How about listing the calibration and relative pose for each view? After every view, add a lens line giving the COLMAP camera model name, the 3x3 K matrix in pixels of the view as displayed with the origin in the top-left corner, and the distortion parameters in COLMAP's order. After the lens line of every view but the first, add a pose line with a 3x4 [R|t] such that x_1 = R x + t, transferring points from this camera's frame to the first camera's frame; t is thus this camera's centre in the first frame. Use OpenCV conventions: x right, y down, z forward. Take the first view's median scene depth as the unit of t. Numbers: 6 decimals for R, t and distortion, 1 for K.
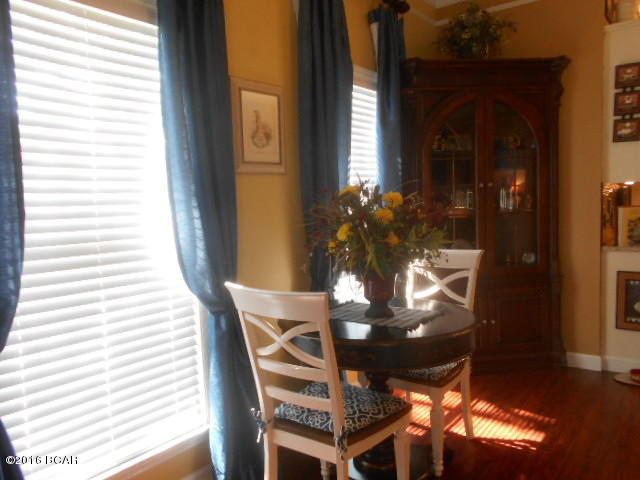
lens RADIAL K [[516.1, 0, 289.9], [0, 516.1, 241.4], [0, 0, 1]] dist [-0.057010, 0.082534]
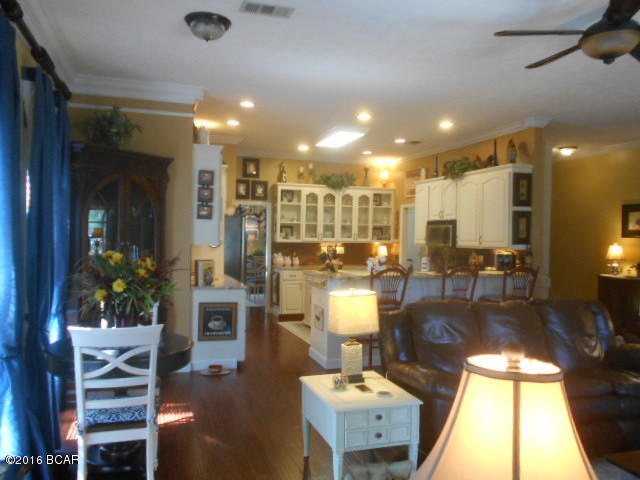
lens RADIAL K [[516.1, 0, 289.9], [0, 516.1, 241.4], [0, 0, 1]] dist [-0.057010, 0.082534]
pose [[0.595924, 0.036806, 0.802197, -0.446454], [0.021673, 0.997848, -0.061884, -0.024405], [-0.802749, 0.054264, 0.593843, -0.138431]]
